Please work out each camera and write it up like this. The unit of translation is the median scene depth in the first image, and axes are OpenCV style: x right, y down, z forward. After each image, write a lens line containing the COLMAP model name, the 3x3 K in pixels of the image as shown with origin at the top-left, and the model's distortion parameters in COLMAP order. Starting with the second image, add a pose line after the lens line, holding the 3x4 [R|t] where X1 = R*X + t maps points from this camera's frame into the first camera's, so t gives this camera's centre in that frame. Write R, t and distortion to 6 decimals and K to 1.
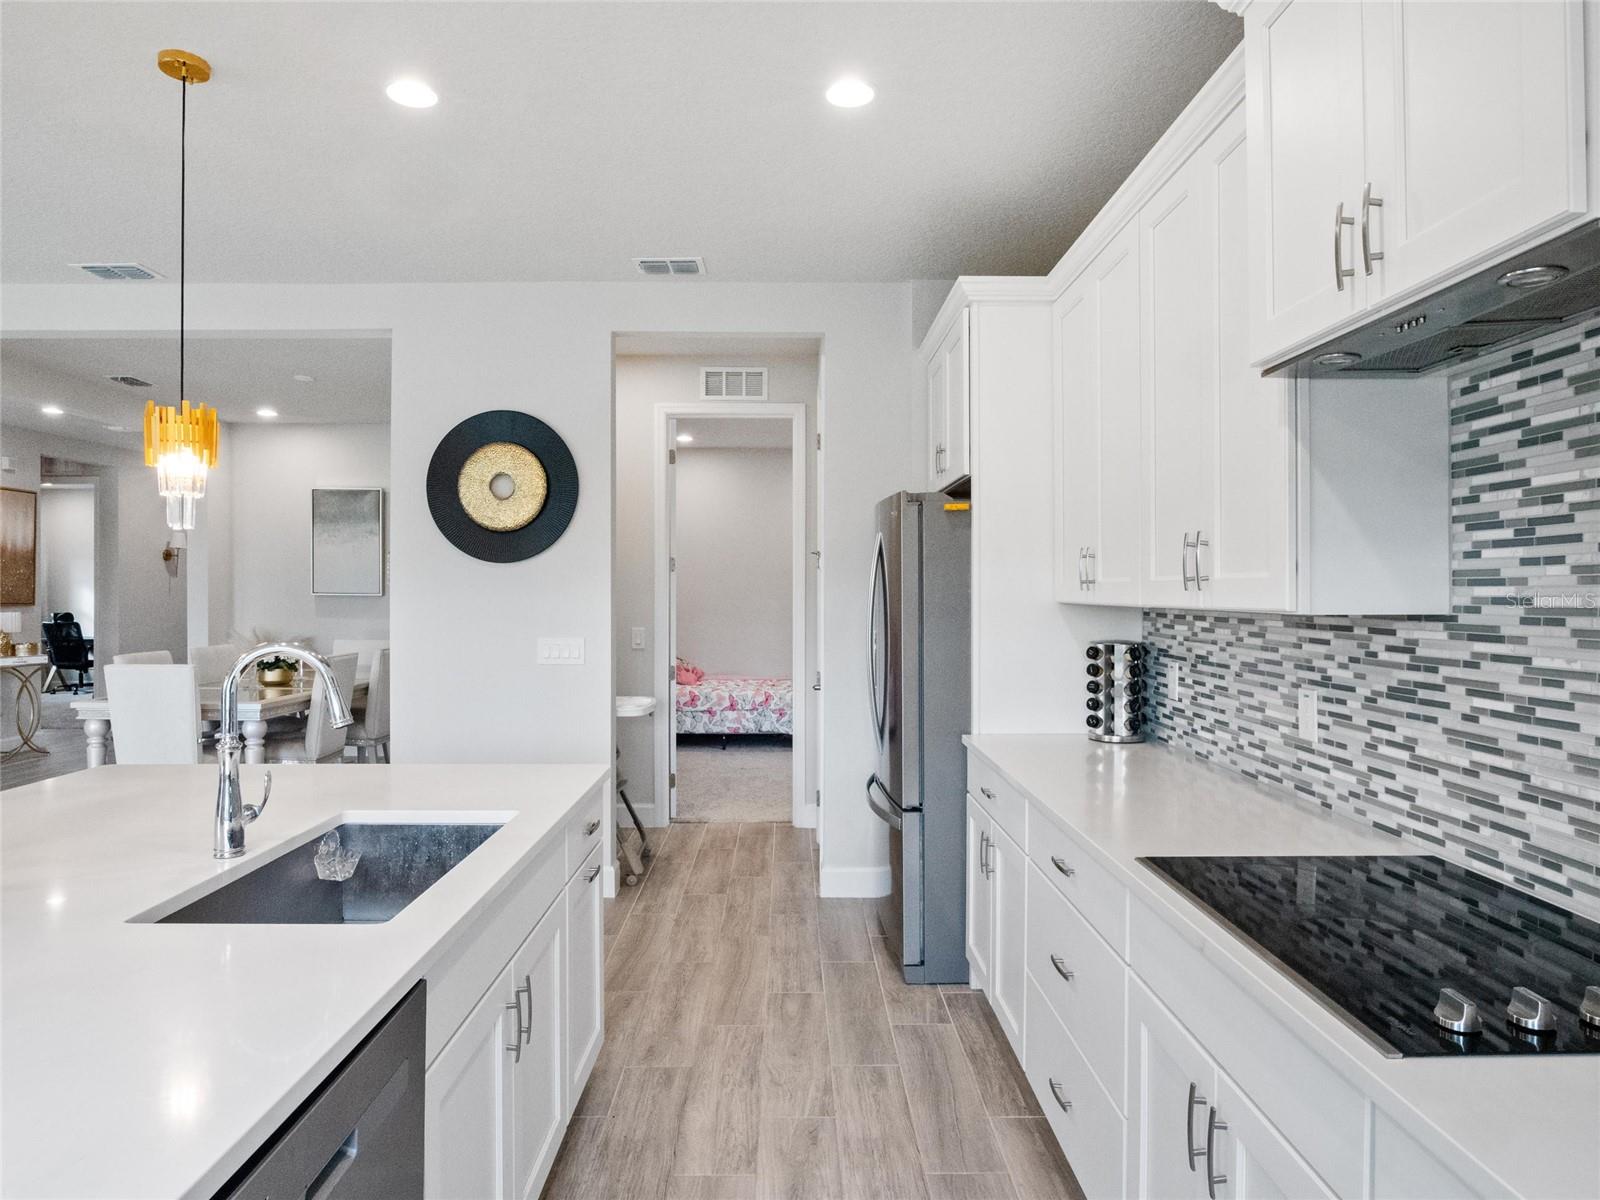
lens RADIAL K [[972.4, 0, 800.4], [0, 972.4, 593.7], [0, 0, 1]] dist [-0.032045, 0.013252]
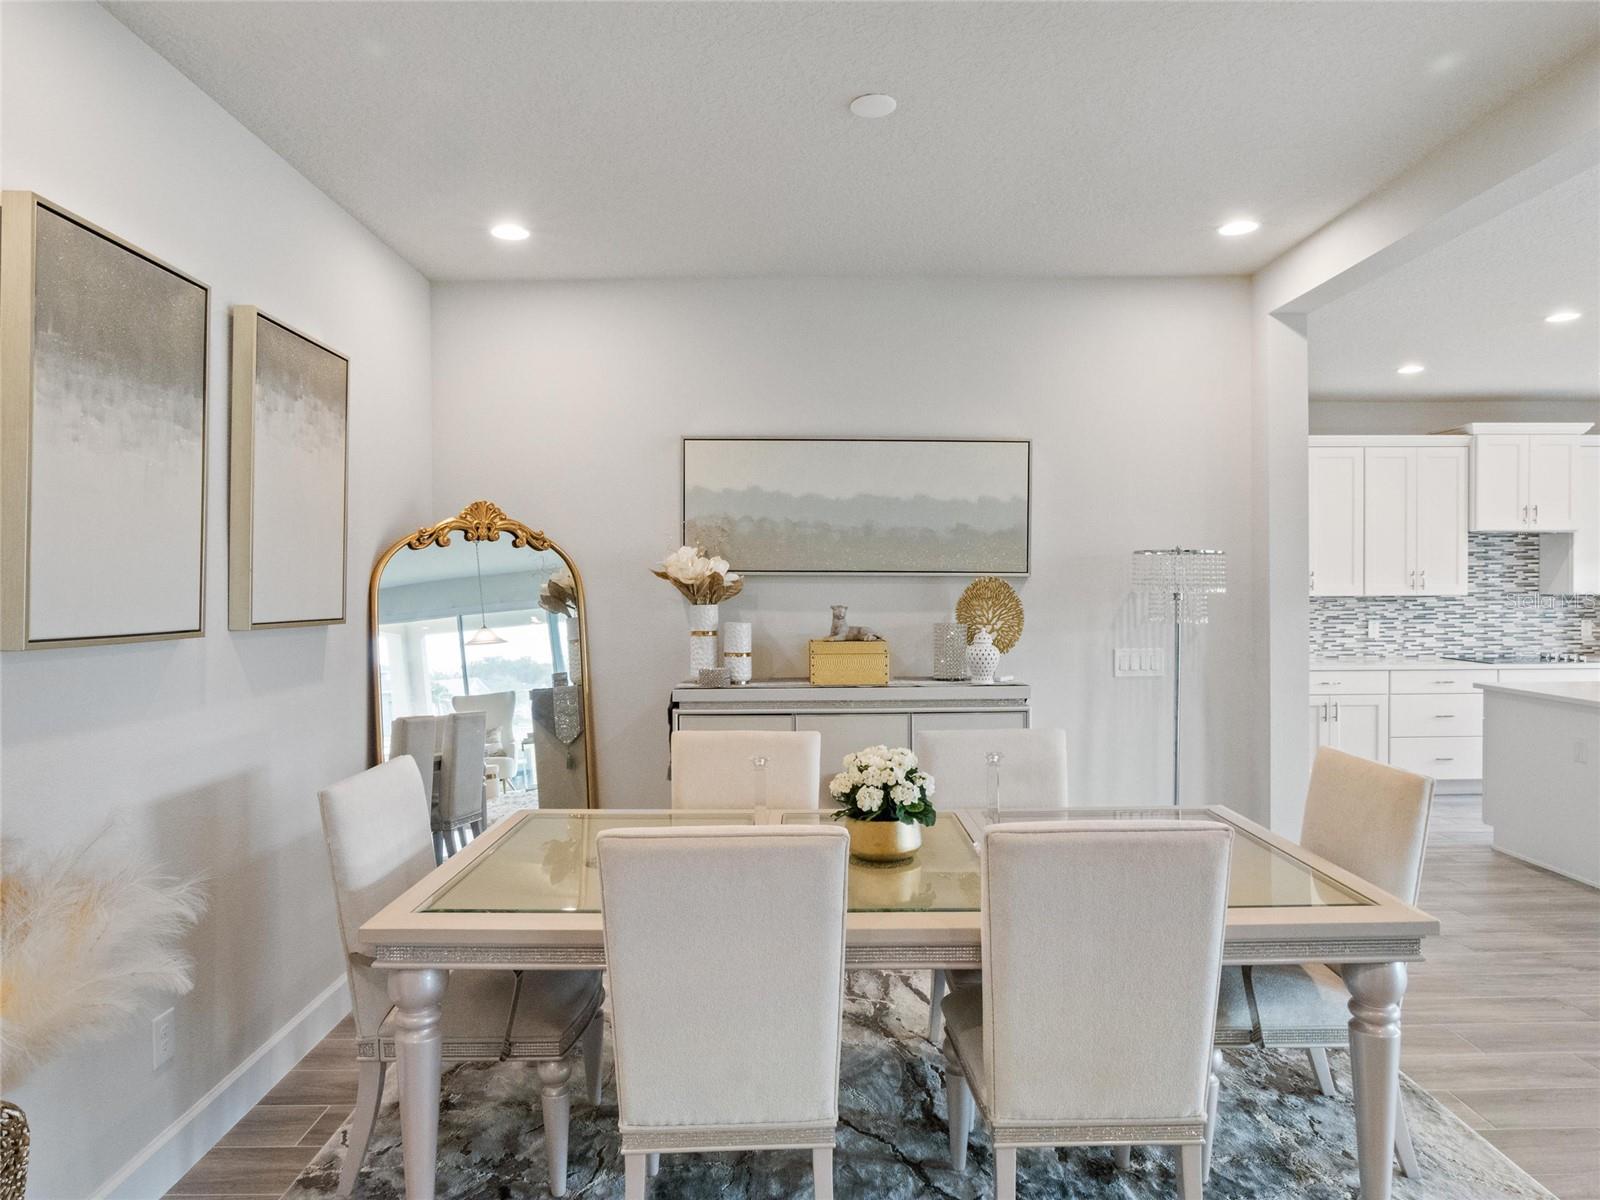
lens RADIAL K [[972.4, 0, 814.5], [0, 972.4, 588.0], [0, 0, 1]] dist [-0.032045, 0.013252]
pose [[-0.004592, -0.009080, 0.999948, -2.071759], [0.008645, 0.999921, 0.009119, -0.041419], [-0.999952, 0.008686, -0.004513, 2.282213]]
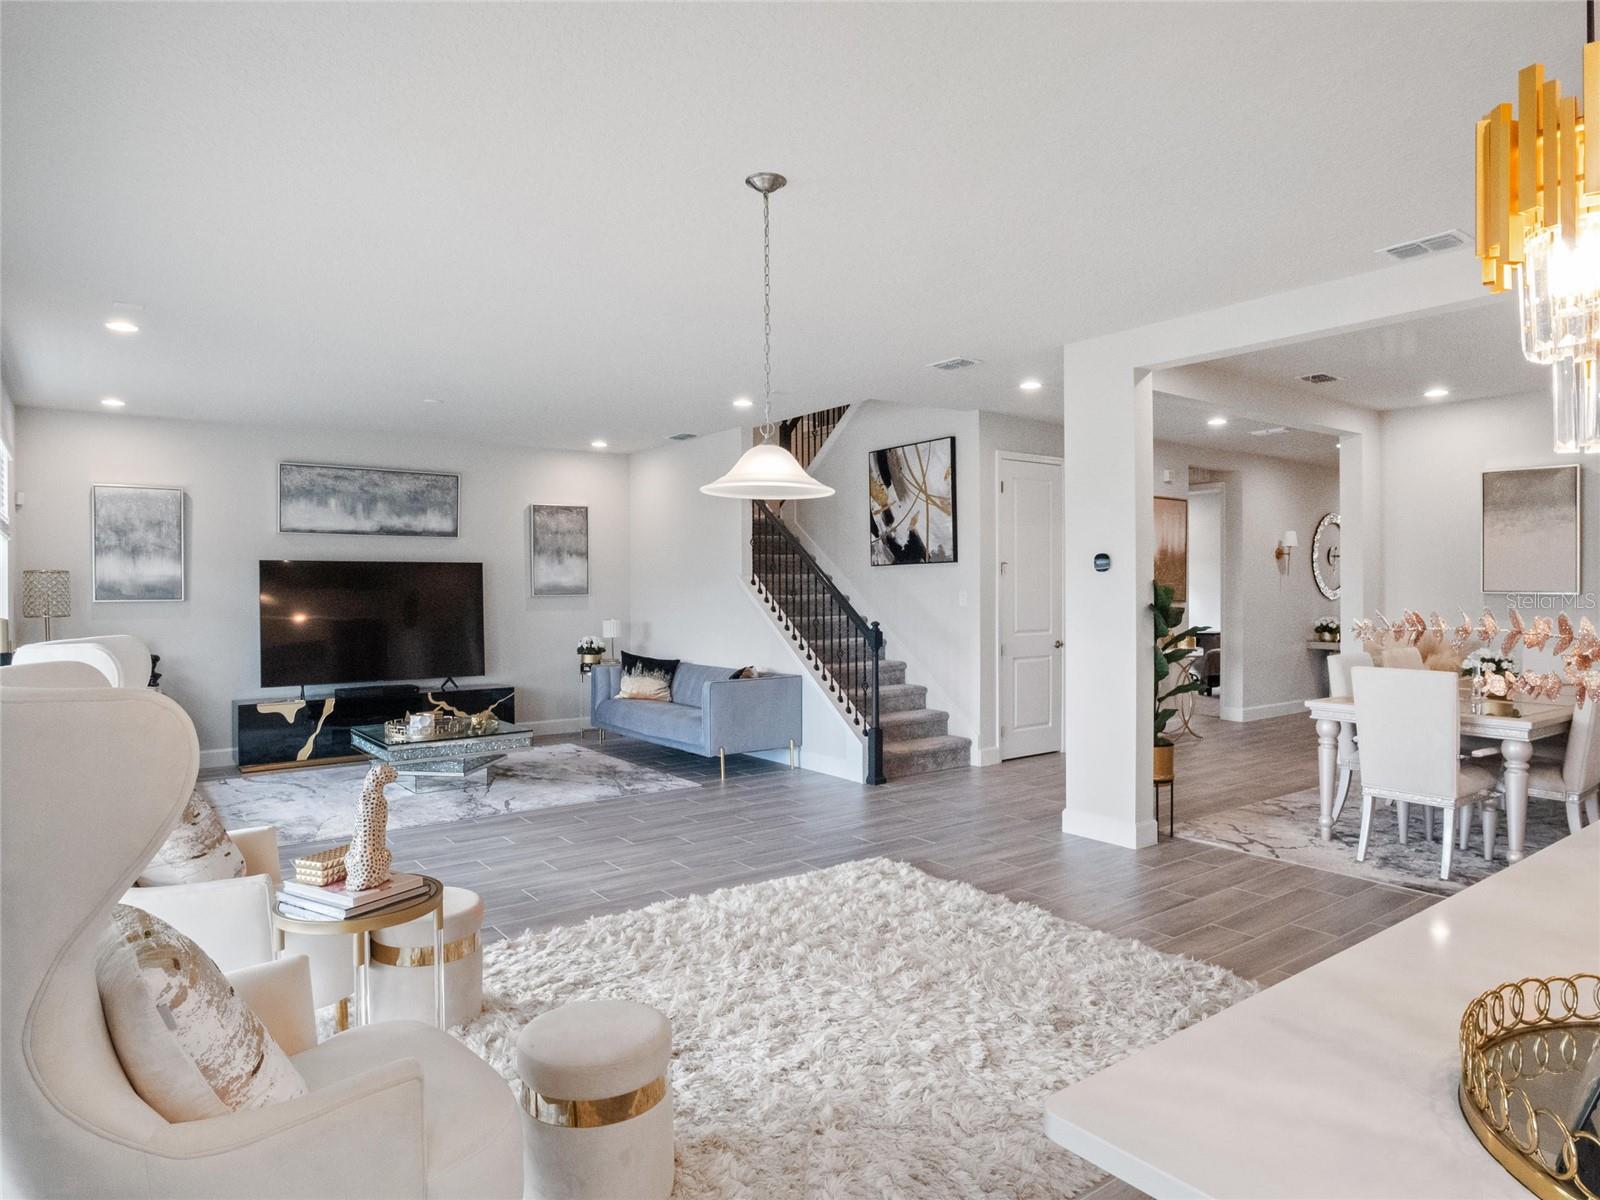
lens RADIAL K [[972.4, 0, 802.1], [0, 972.4, 592.6], [0, 0, 1]] dist [-0.032045, 0.013252]
pose [[0.592102, 0.001390, -0.805862, -0.472787], [0.001811, 0.999994, 0.003056, -0.009145], [0.805861, -0.003269, 0.592096, -0.048344]]
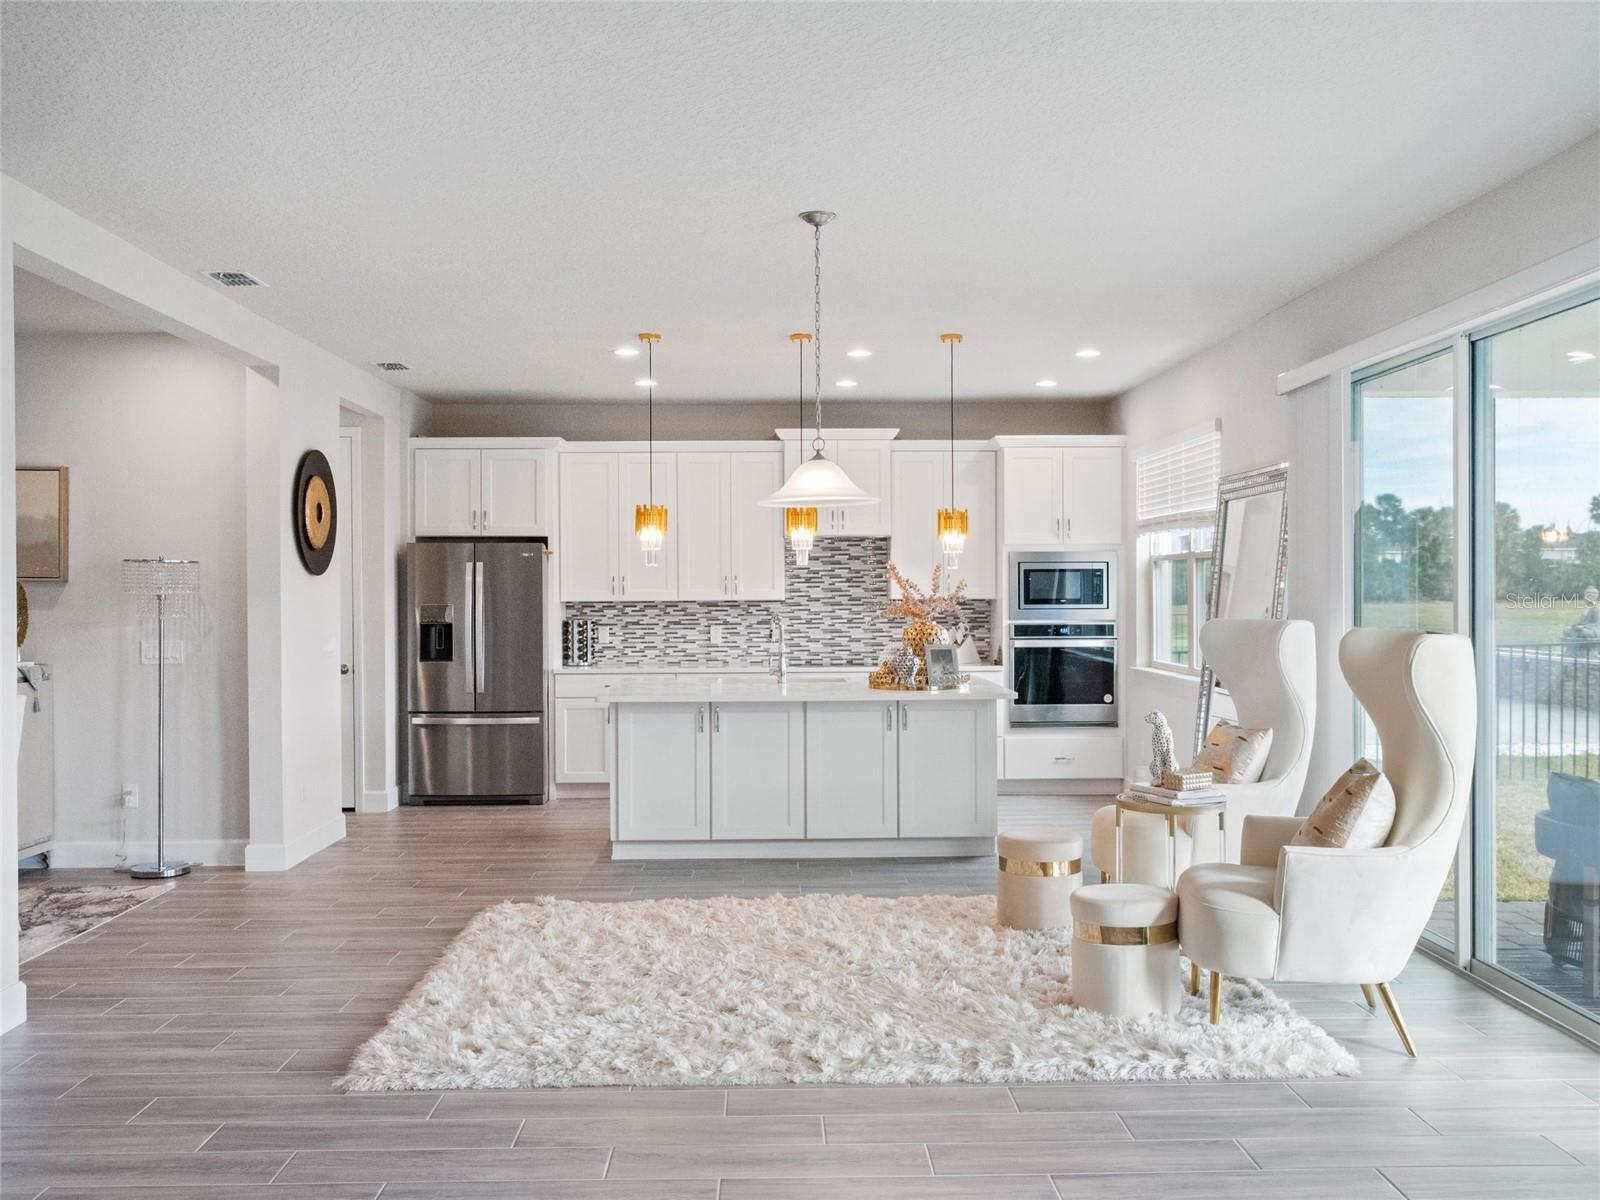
lens RADIAL K [[1419.5, 0, 813.4], [0, 1419.5, 606.9], [0, 0, 1]] dist [0.008643, 0.003759]
pose [[-0.021005, -0.013940, 0.999682, -3.238842], [0.009220, 0.999858, 0.014136, -0.019607], [-0.999737, 0.009514, -0.020874, 0.639340]]
